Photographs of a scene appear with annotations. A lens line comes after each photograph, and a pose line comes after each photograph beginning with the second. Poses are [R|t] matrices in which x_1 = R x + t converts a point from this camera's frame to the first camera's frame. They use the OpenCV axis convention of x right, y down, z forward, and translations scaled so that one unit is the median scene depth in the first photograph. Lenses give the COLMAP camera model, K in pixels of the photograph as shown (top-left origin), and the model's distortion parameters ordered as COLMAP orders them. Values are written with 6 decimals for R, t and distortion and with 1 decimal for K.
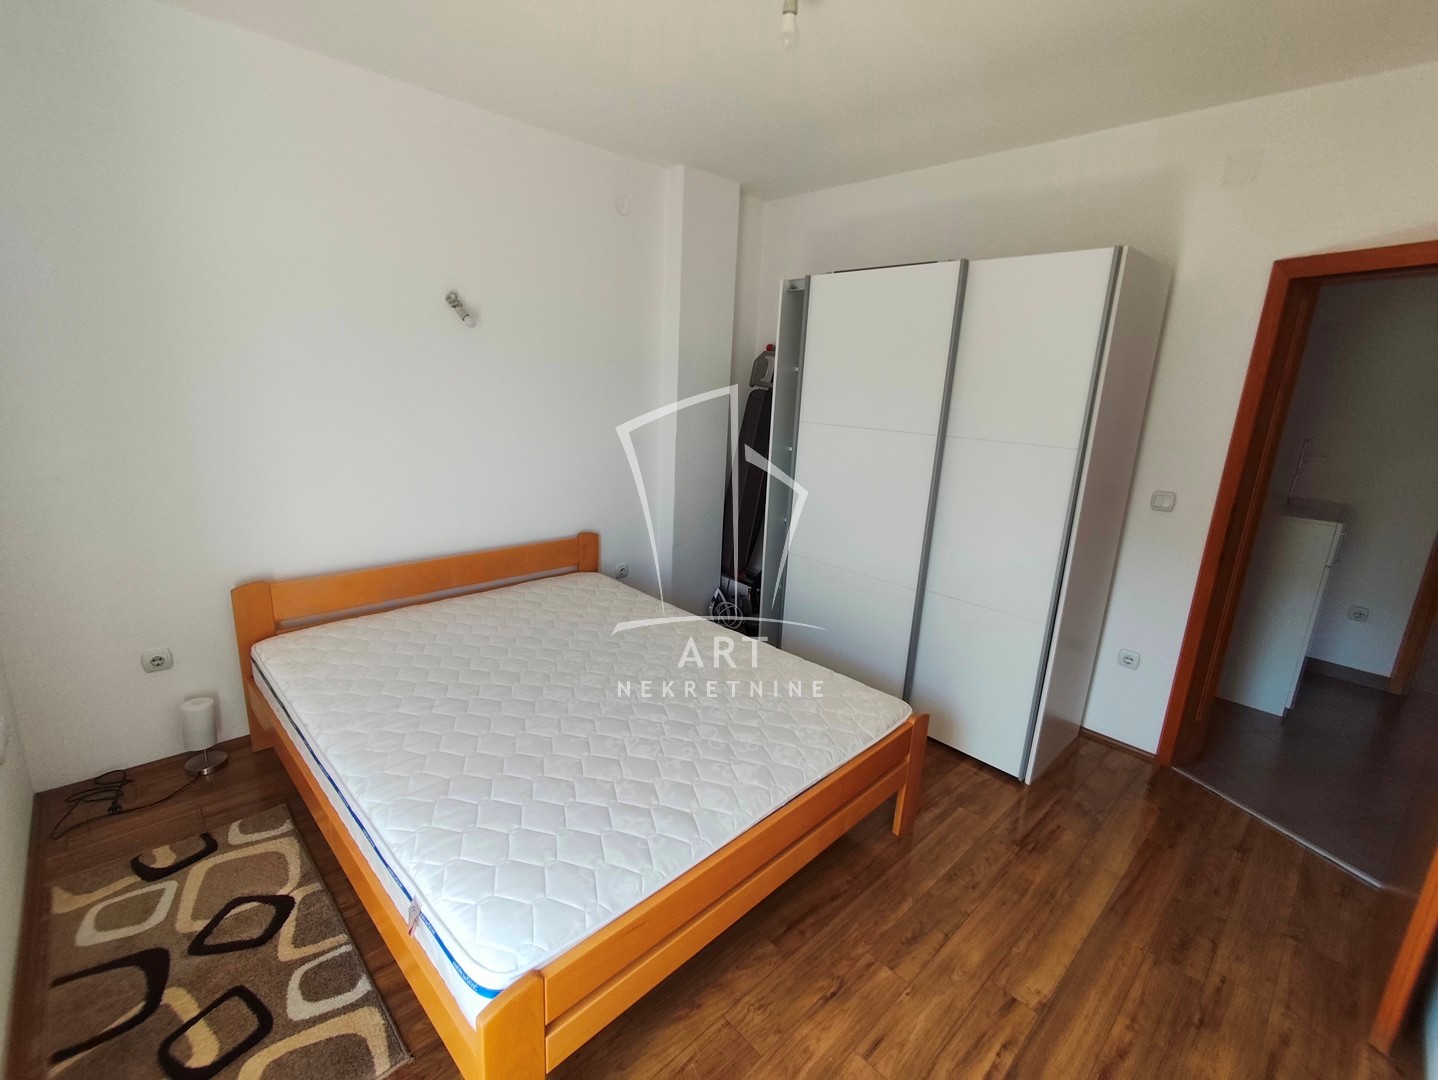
lens RADIAL K [[641.5, 0, 719.0], [0, 641.5, 540.0], [0, 0, 1]] dist [0.001724, 0.000888]
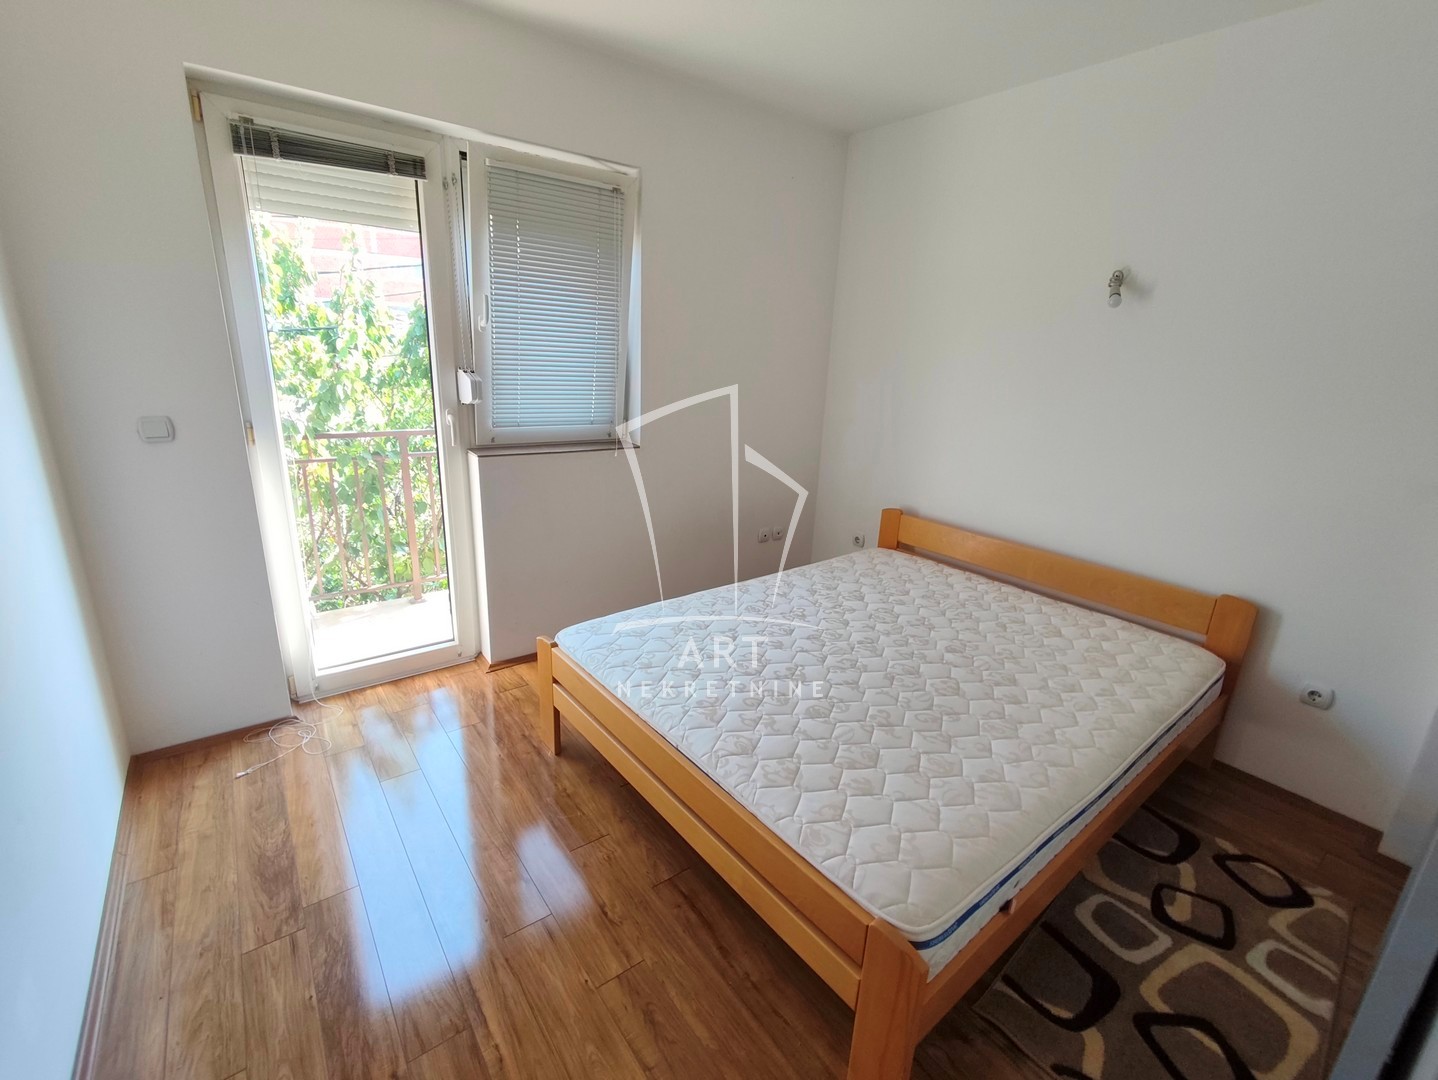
lens RADIAL K [[641.5, 0, 719.0], [0, 641.5, 540.0], [0, 0, 1]] dist [0.001724, 0.000888]
pose [[-0.110597, 0.235975, -0.965445, 0.927556], [-0.285336, 0.922971, 0.258280, -0.164867], [0.952025, 0.304042, -0.034746, 0.925789]]
